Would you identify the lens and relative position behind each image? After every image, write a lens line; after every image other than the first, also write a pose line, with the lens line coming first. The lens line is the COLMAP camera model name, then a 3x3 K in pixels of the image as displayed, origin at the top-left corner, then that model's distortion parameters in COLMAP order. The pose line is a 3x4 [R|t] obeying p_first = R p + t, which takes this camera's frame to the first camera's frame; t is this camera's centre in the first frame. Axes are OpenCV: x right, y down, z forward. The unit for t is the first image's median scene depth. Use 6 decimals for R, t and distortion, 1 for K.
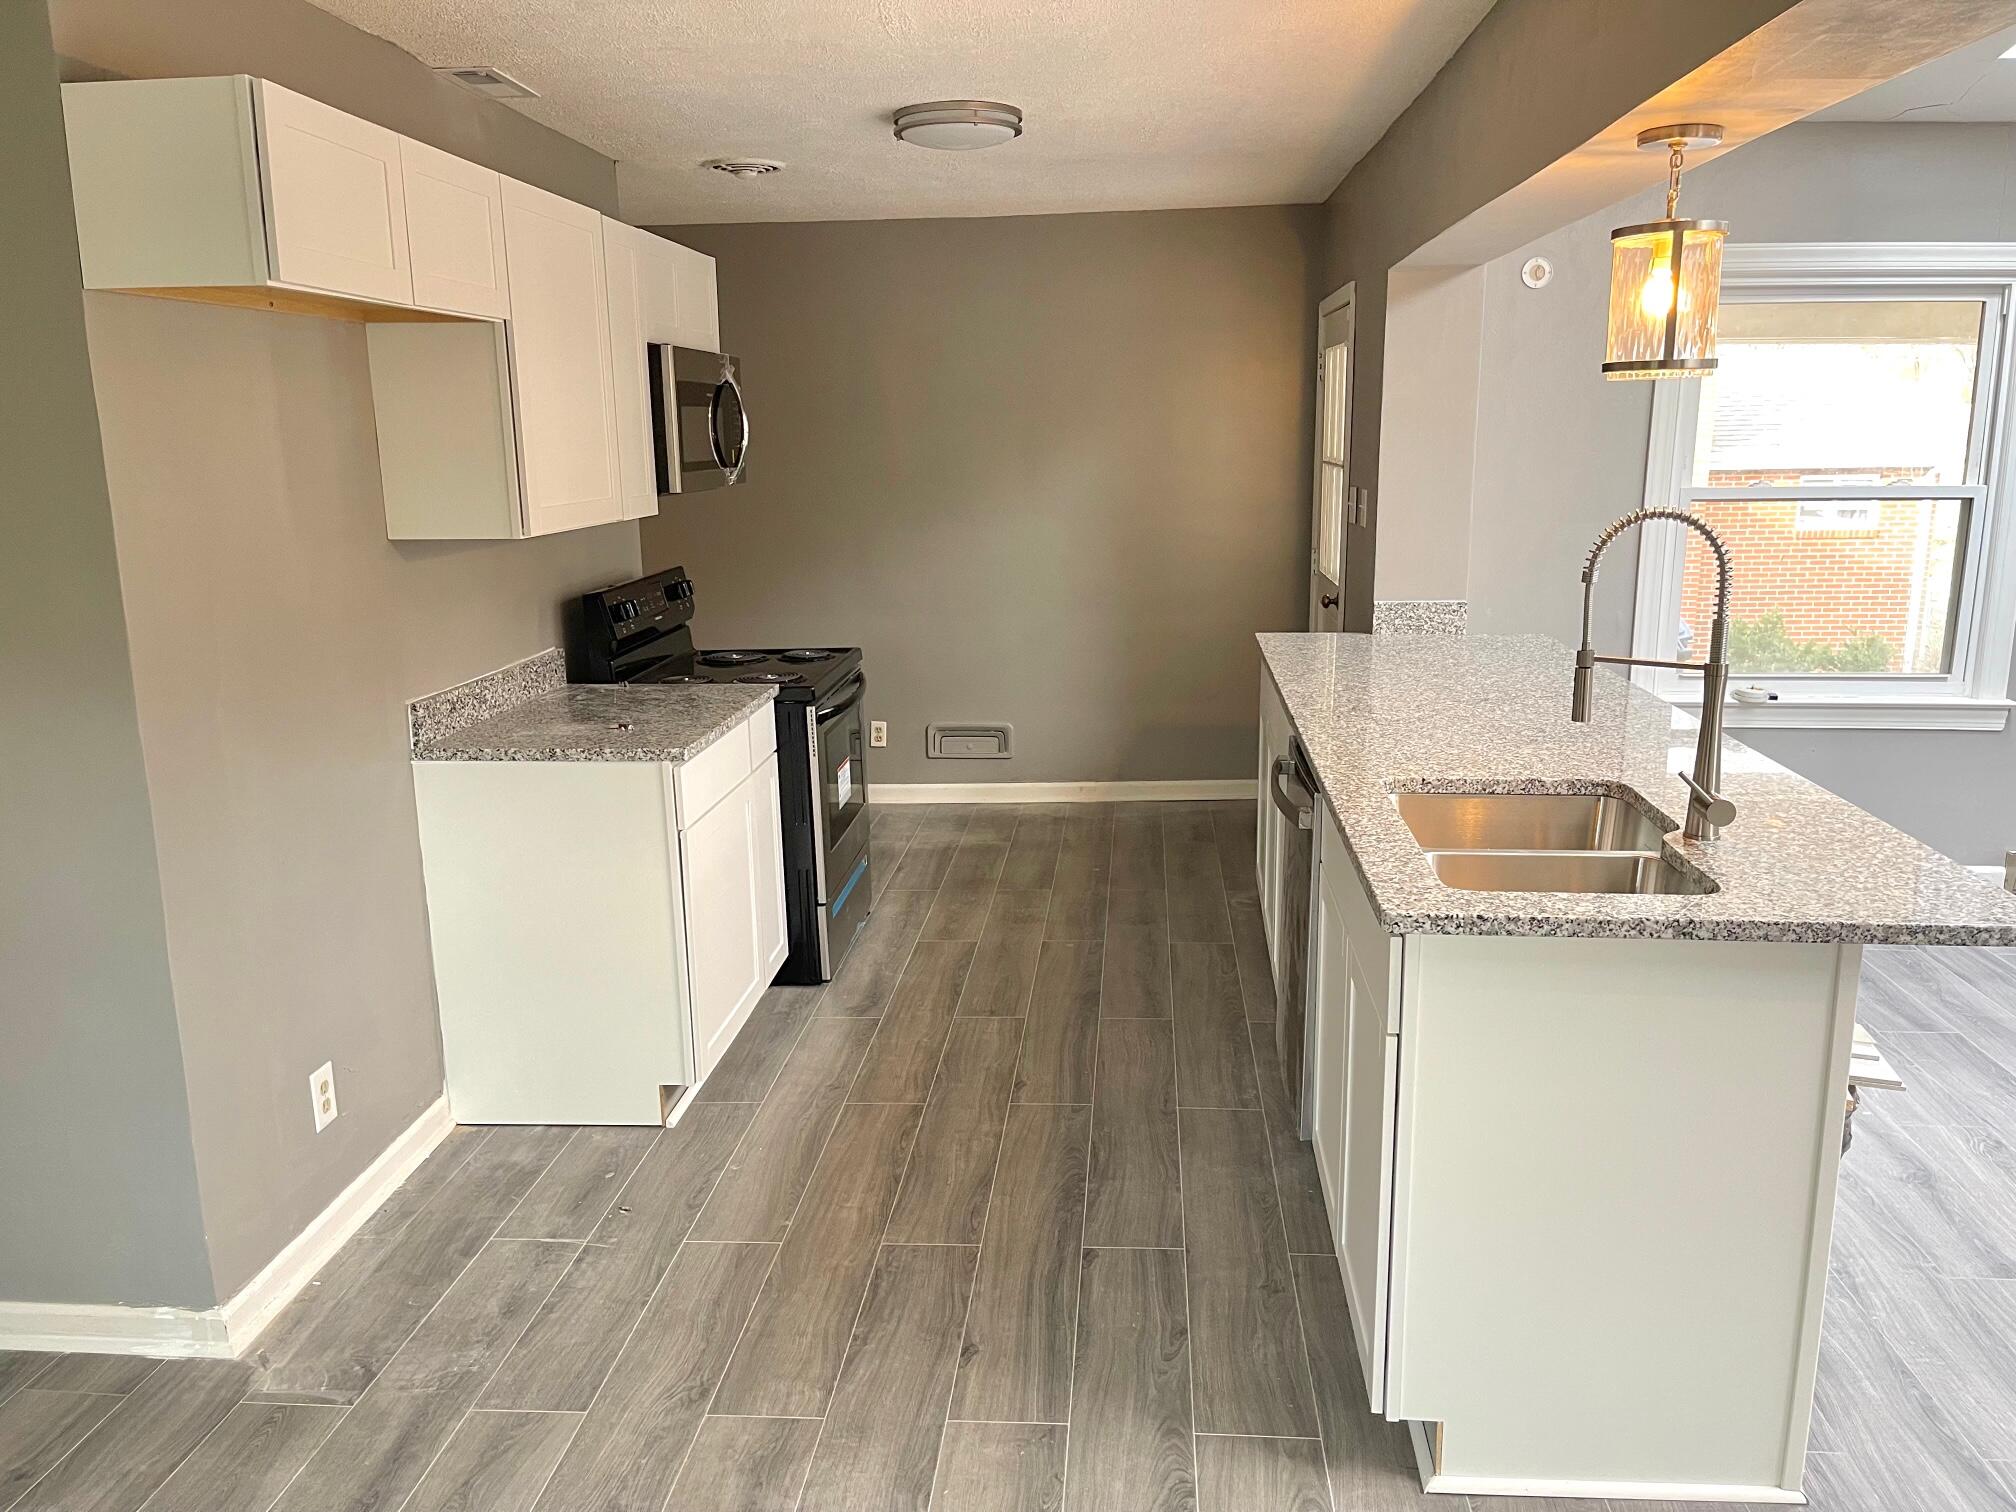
lens RADIAL K [[1531.5, 0, 1016.0], [0, 1531.5, 763.7], [0, 0, 1]] dist [0.057726, -0.061093]
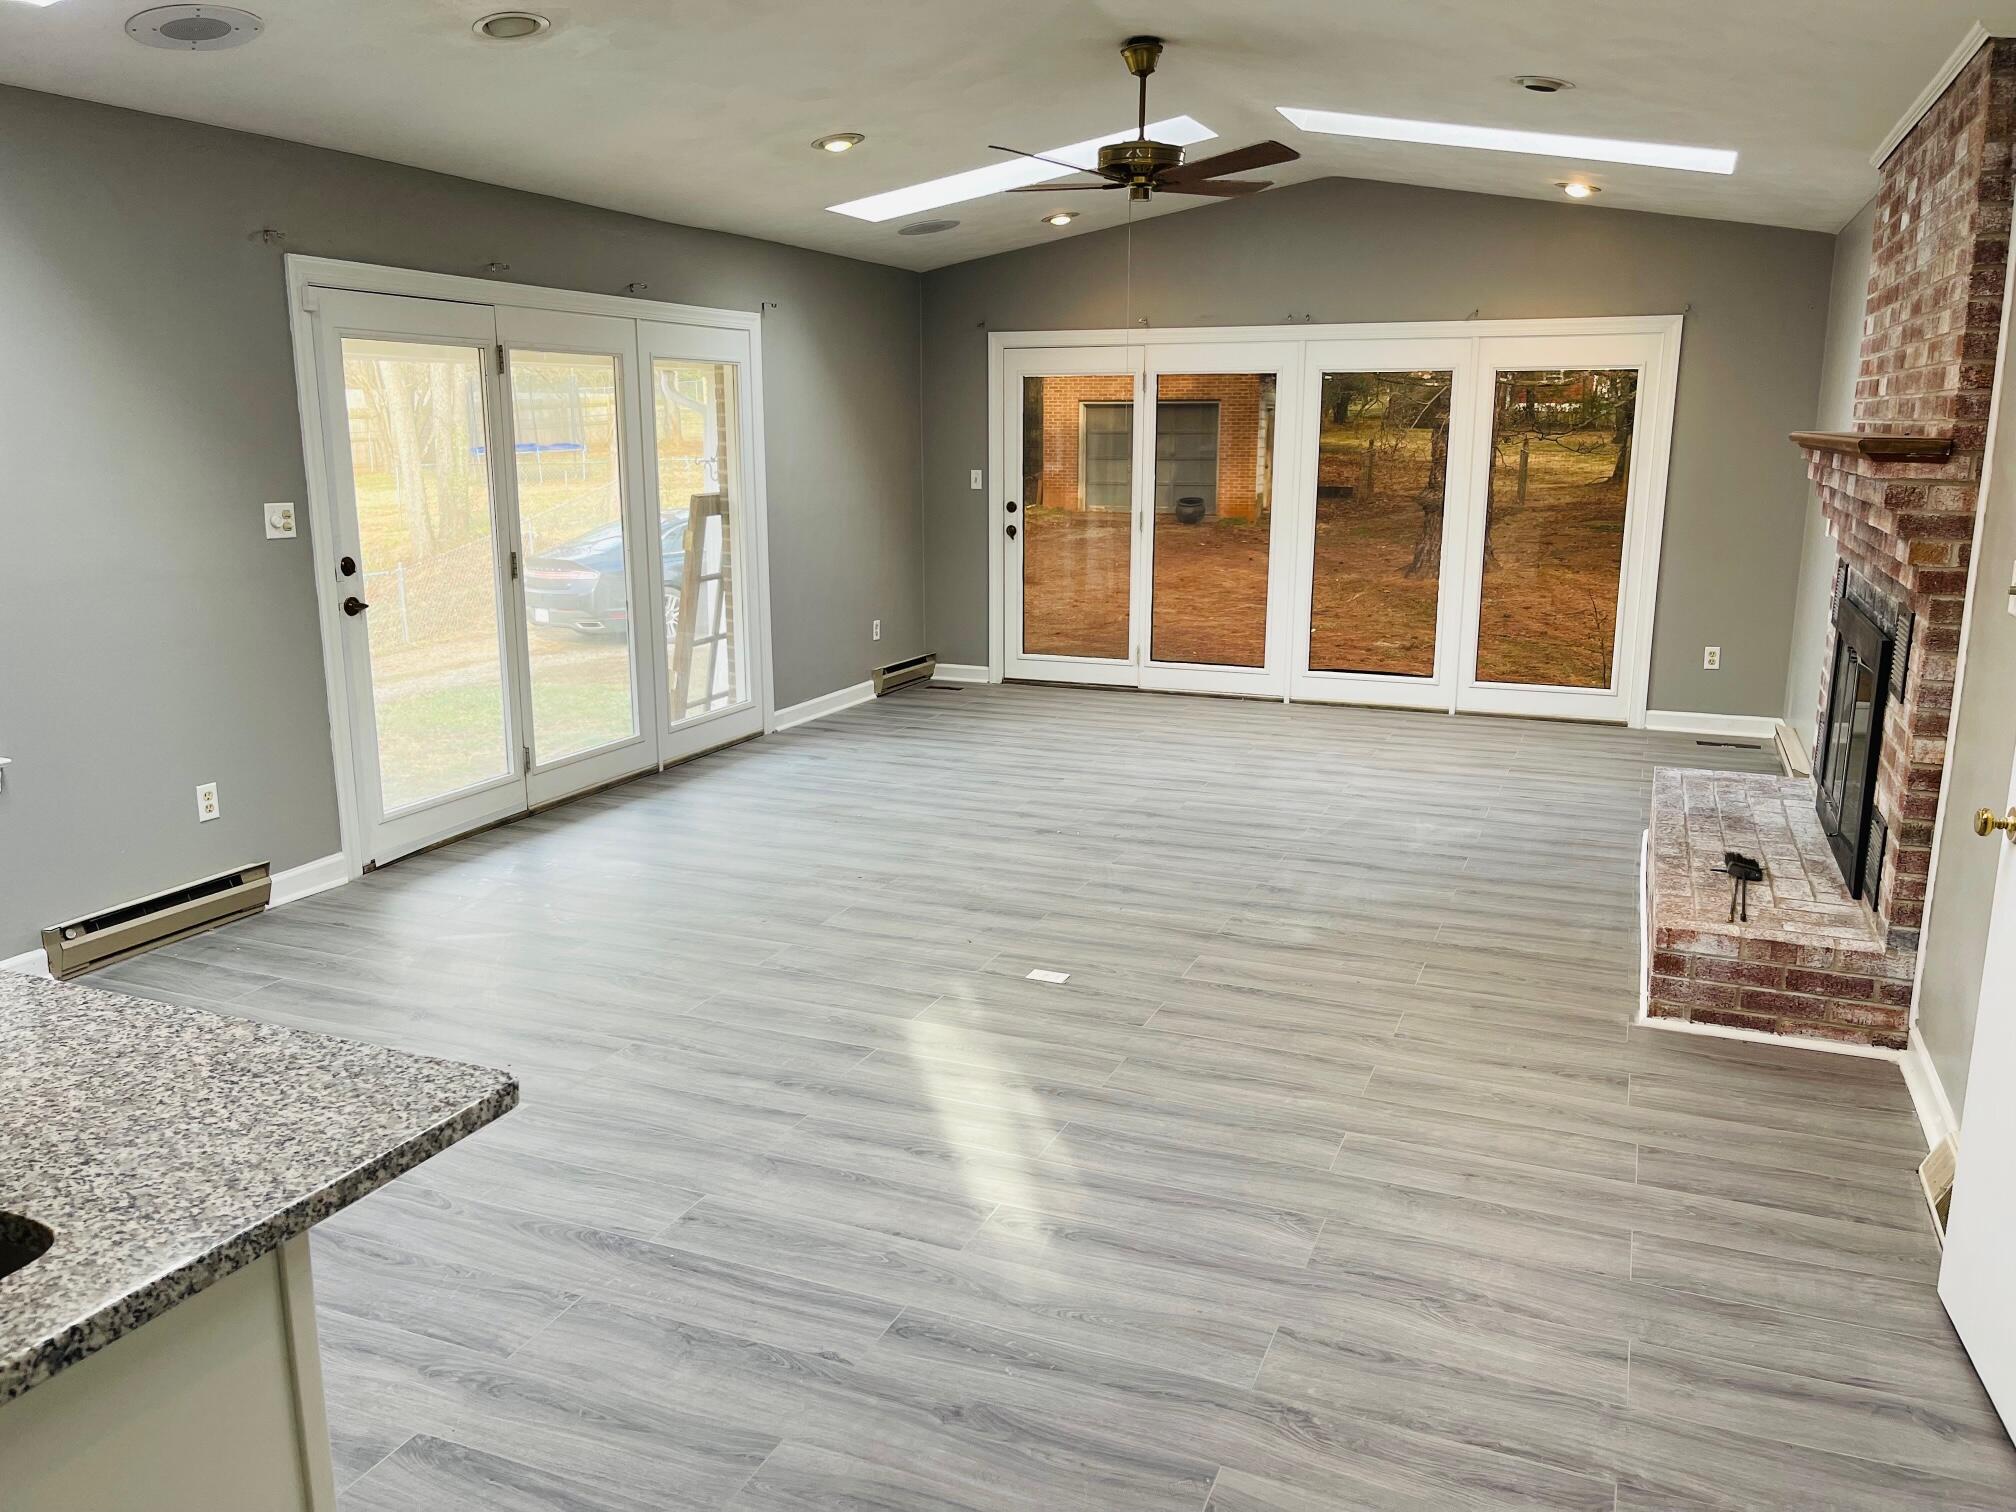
lens RADIAL K [[1531.5, 0, 1019.0], [0, 1531.5, 757.1], [0, 0, 1]] dist [0.057726, -0.061093]
pose [[0.307873, -0.190357, 0.932190, 0.062883], [0.201518, 0.970598, 0.131645, -0.081910], [-0.929841, 0.147323, 0.337181, 0.410041]]
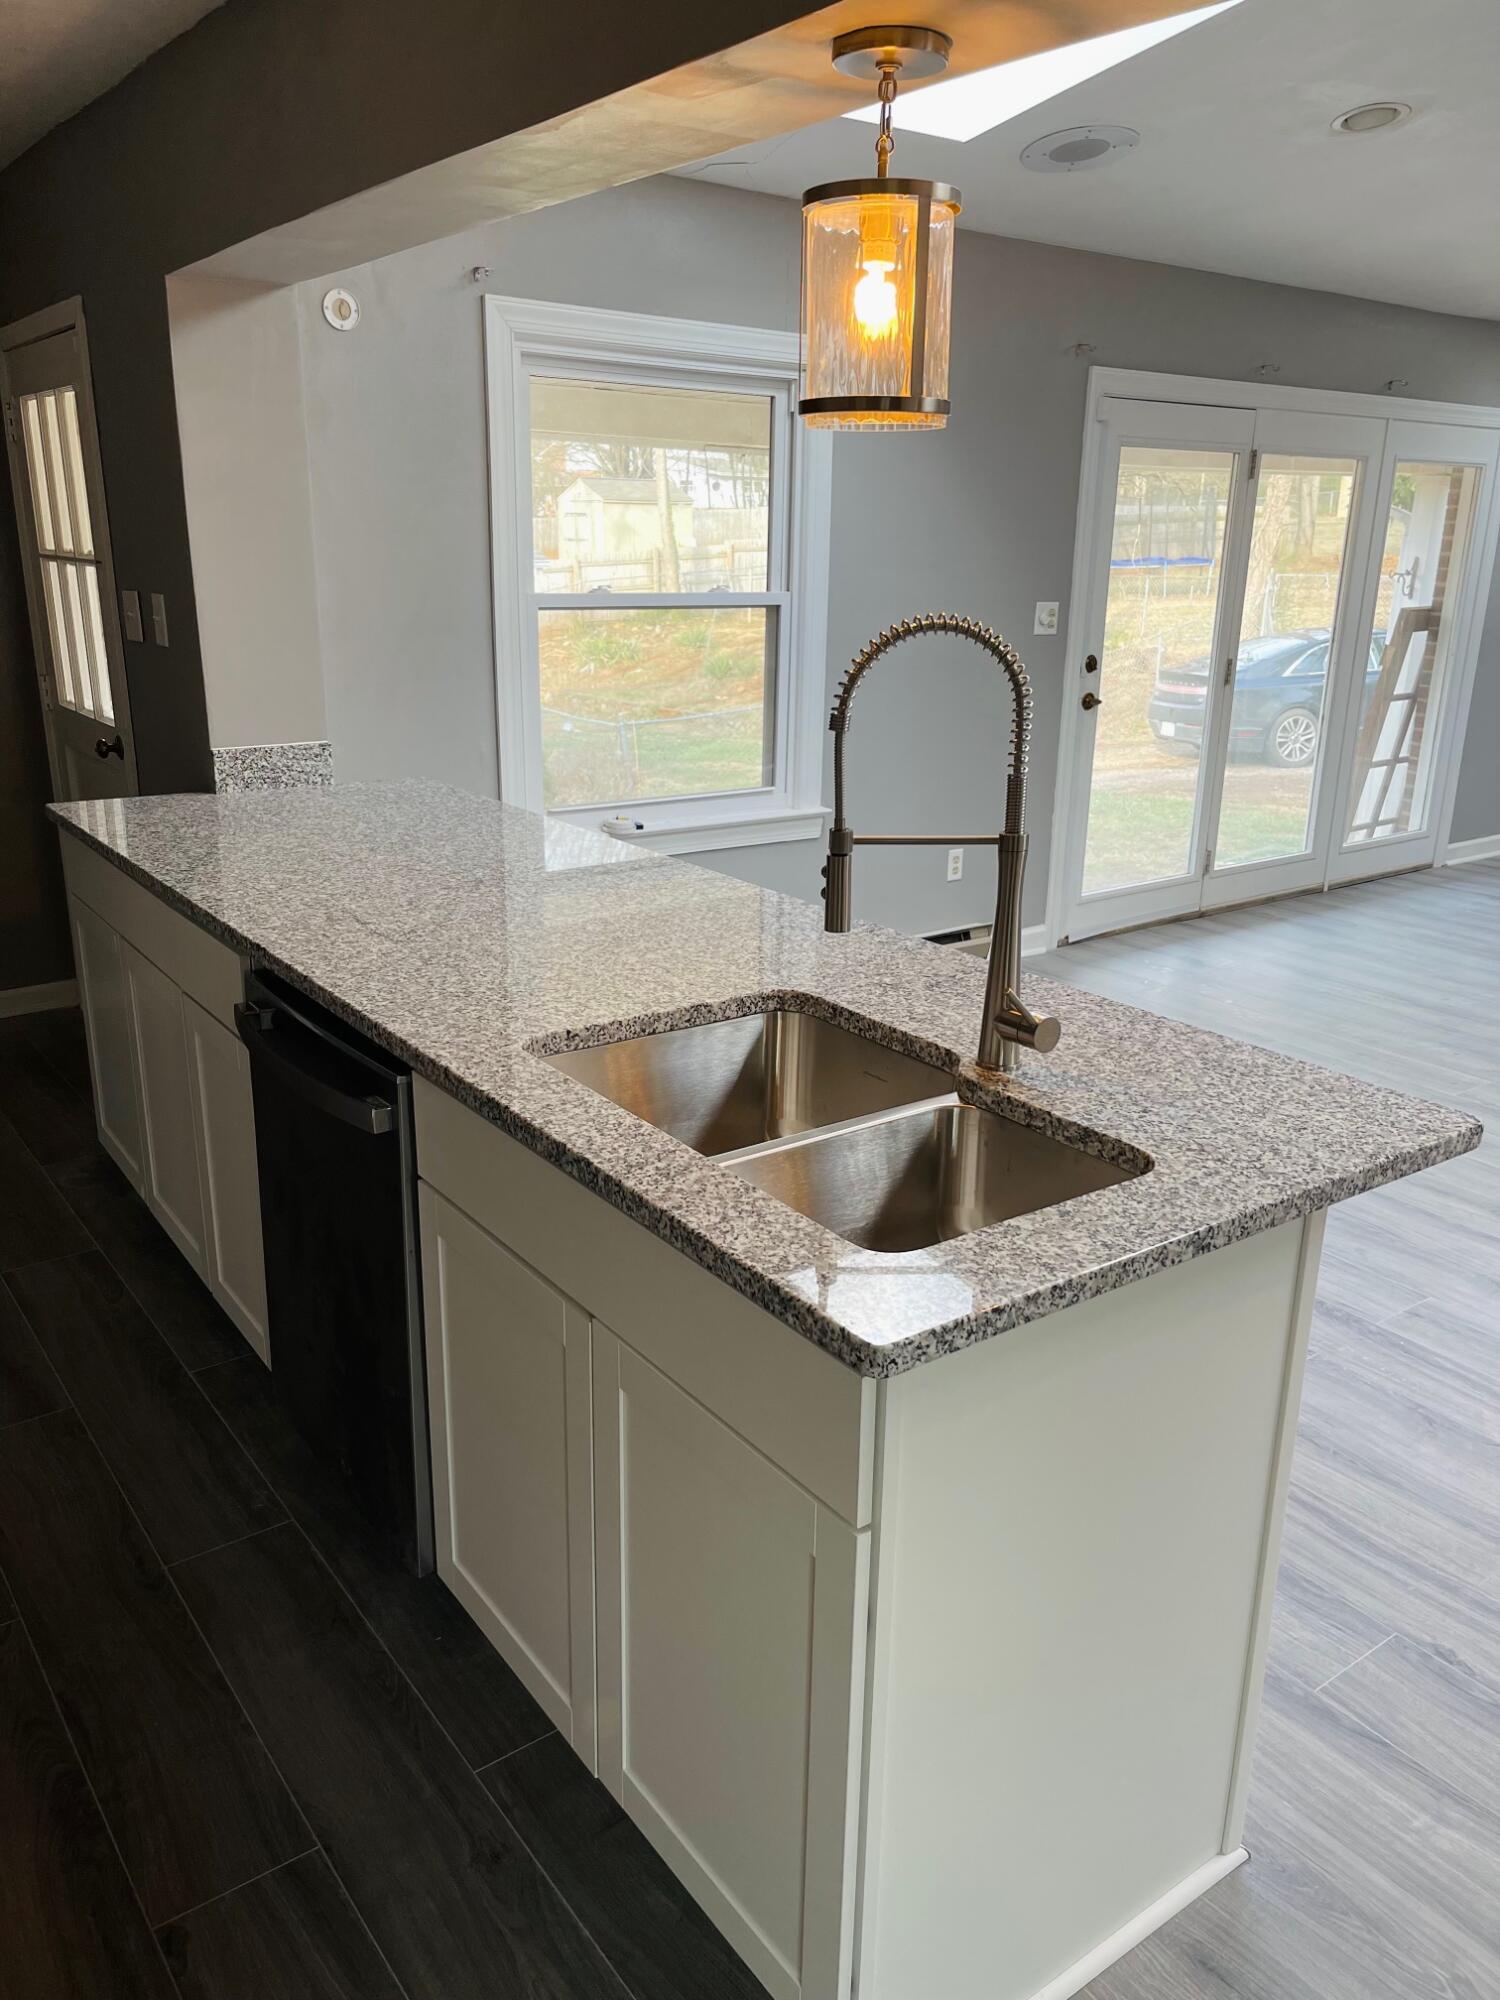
lens RADIAL K [[1519.3, 0, 751.5], [0, 1519.3, 1011.9], [0, 0, 1]] dist [0.057726, -0.061093]
pose [[0.755170, -0.175324, 0.631649, -0.110979], [0.119134, 0.984230, 0.130759, -0.090271], [-0.644613, -0.023494, 0.764148, 0.521021]]
